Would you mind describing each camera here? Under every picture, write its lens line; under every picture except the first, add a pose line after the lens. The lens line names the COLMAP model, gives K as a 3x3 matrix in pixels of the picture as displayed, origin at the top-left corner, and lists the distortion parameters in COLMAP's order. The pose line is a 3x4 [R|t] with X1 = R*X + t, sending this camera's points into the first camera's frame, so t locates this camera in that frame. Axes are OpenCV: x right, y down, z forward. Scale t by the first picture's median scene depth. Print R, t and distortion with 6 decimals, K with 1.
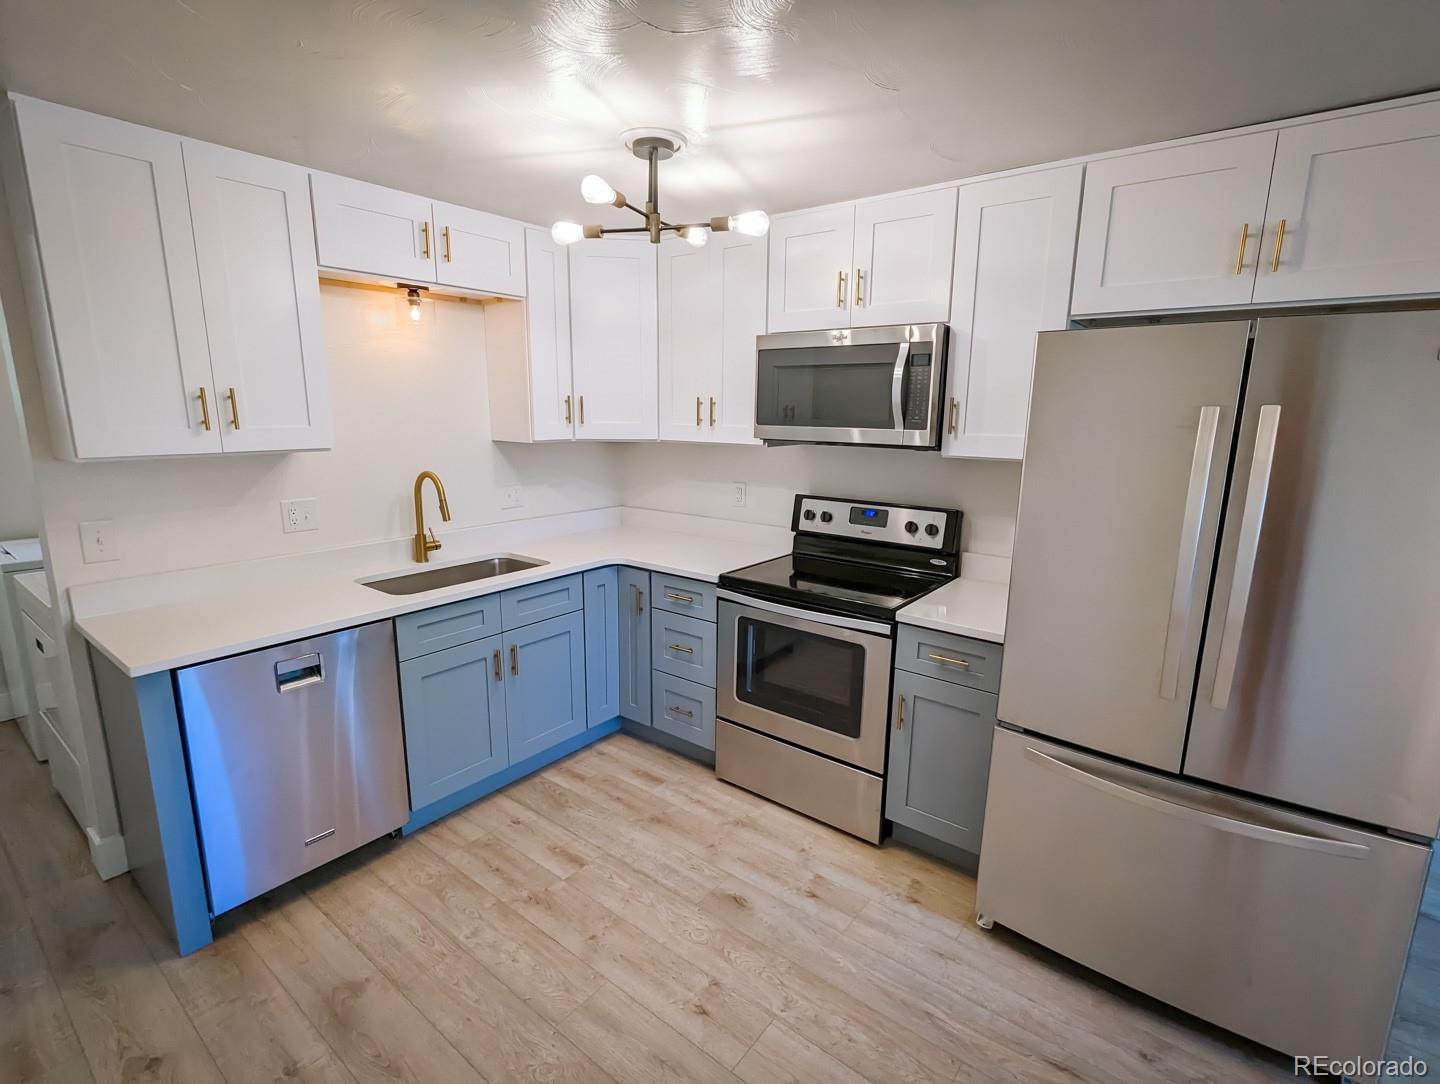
lens RADIAL K [[686.4, 0, 720.6], [0, 686.4, 543.9], [0, 0, 1]] dist [-0.003411, 0.001998]
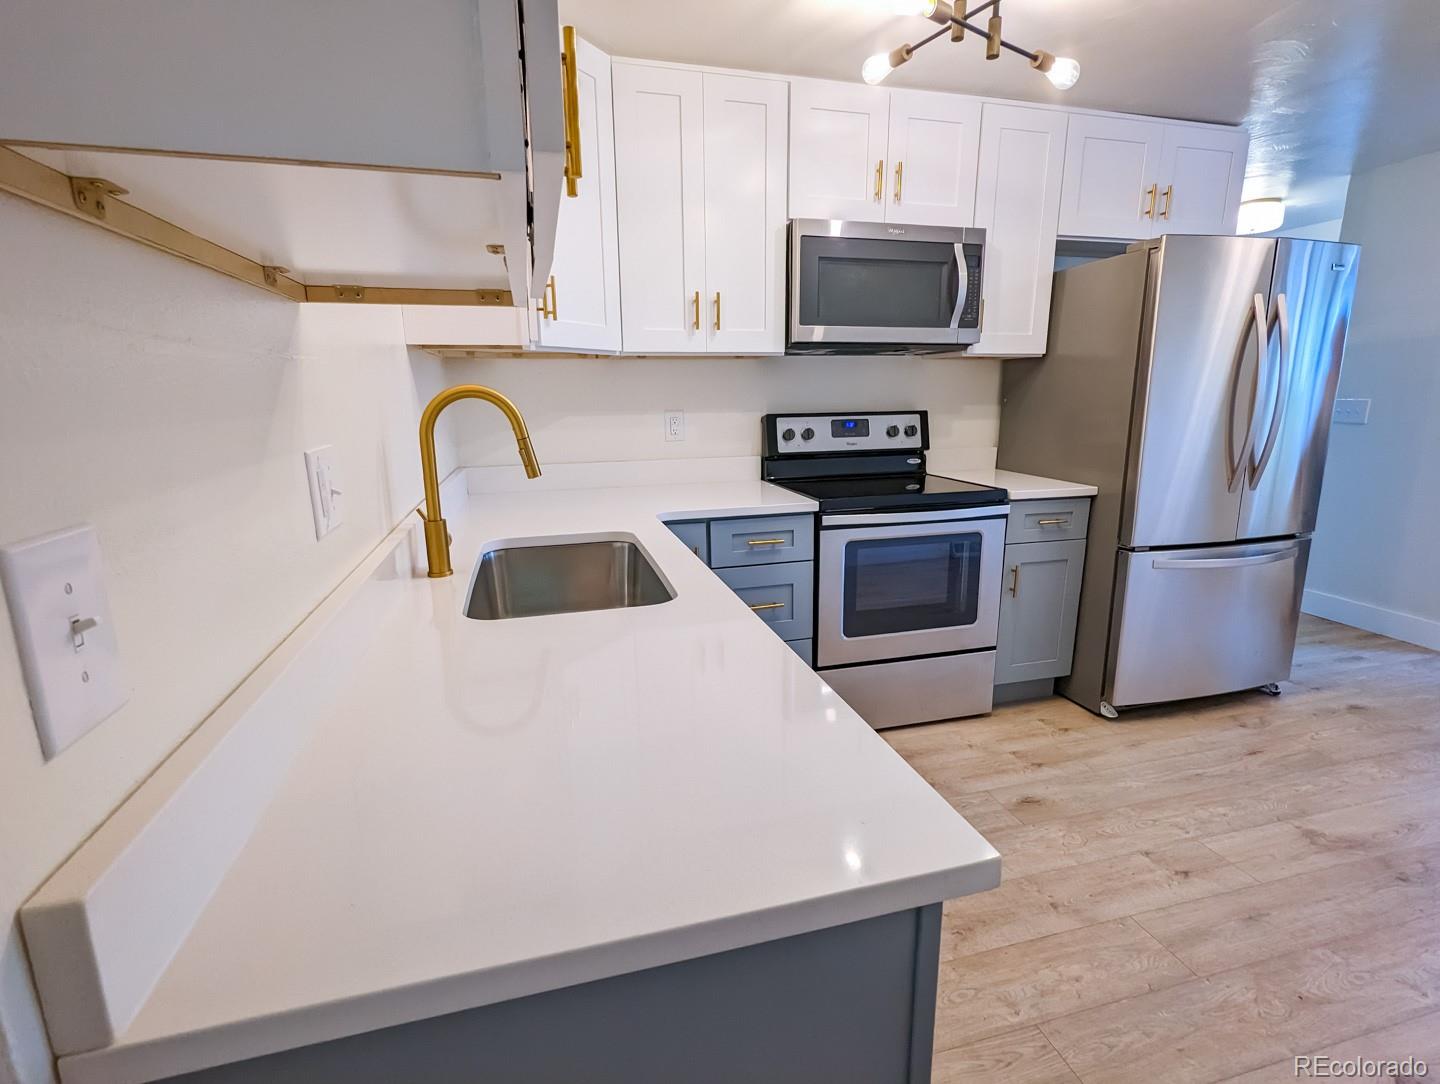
lens RADIAL K [[686.4, 0, 720.6], [0, 686.4, 543.9], [0, 0, 1]] dist [-0.003411, 0.001998]
pose [[0.604362, -0.191958, 0.773239, -0.768795], [0.176945, 0.978641, 0.104650, -0.013406], [-0.776812, 0.073574, 0.625419, 0.588656]]
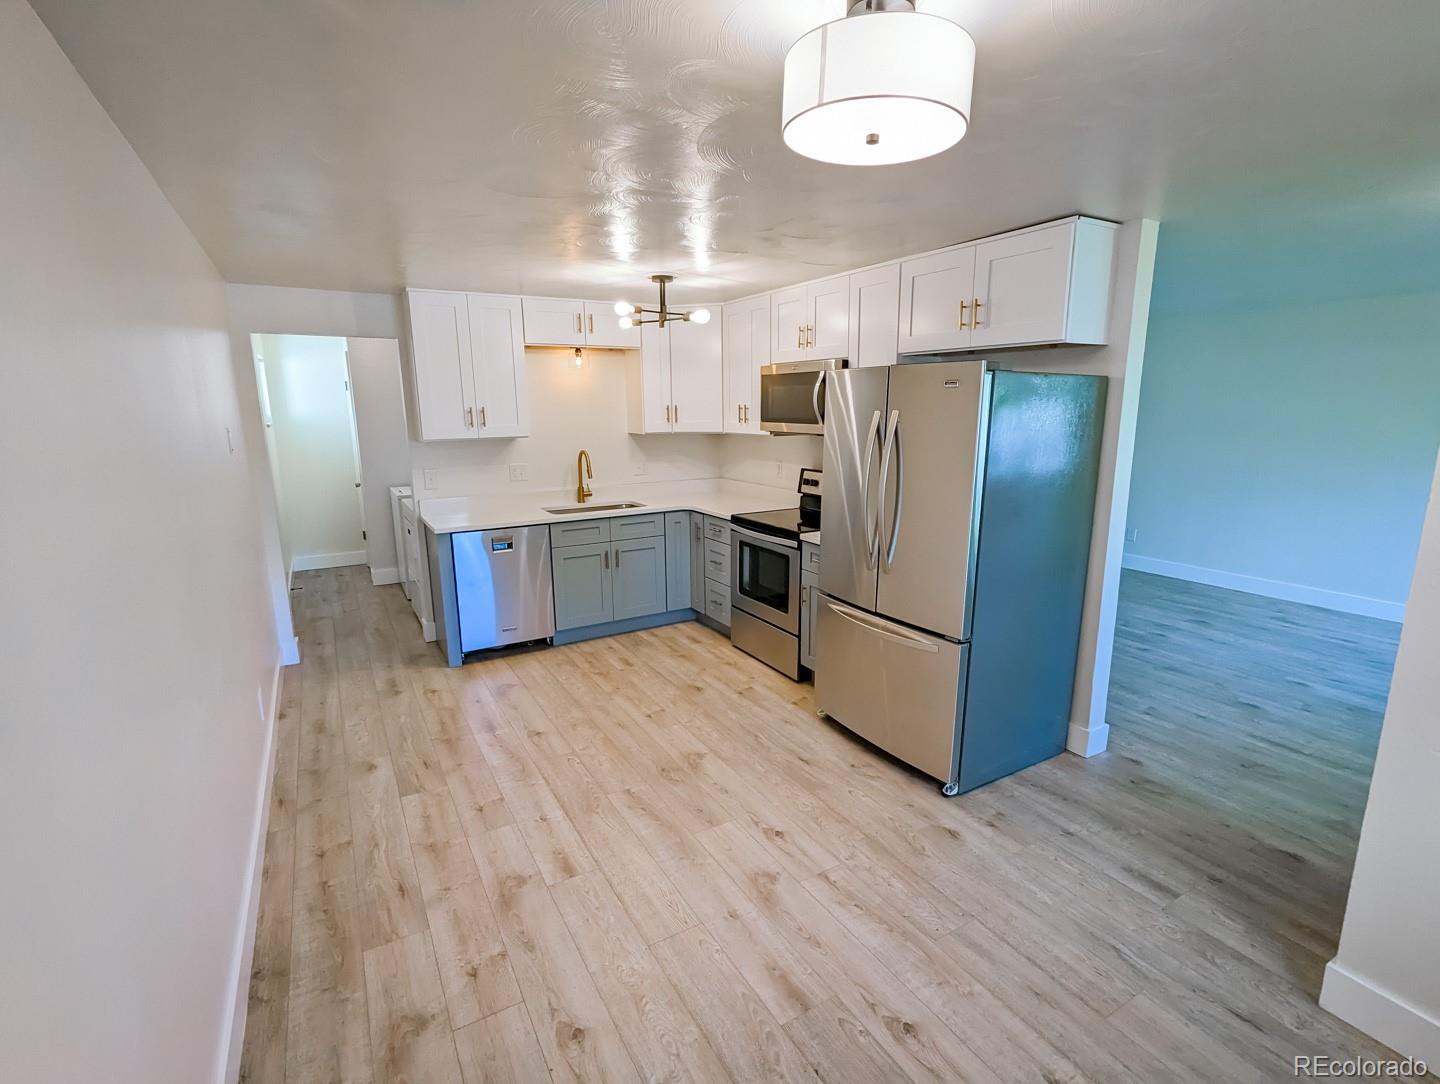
lens RADIAL K [[682.9, 0, 720.8], [0, 682.9, 545.5], [0, 0, 1]] dist [0.002608, 0.000433]
pose [[0.928530, 0.057224, -0.366822, 0.594389], [-0.054231, 0.998358, 0.018469, 0.092617], [0.367276, 0.002744, 0.930108, -0.532676]]
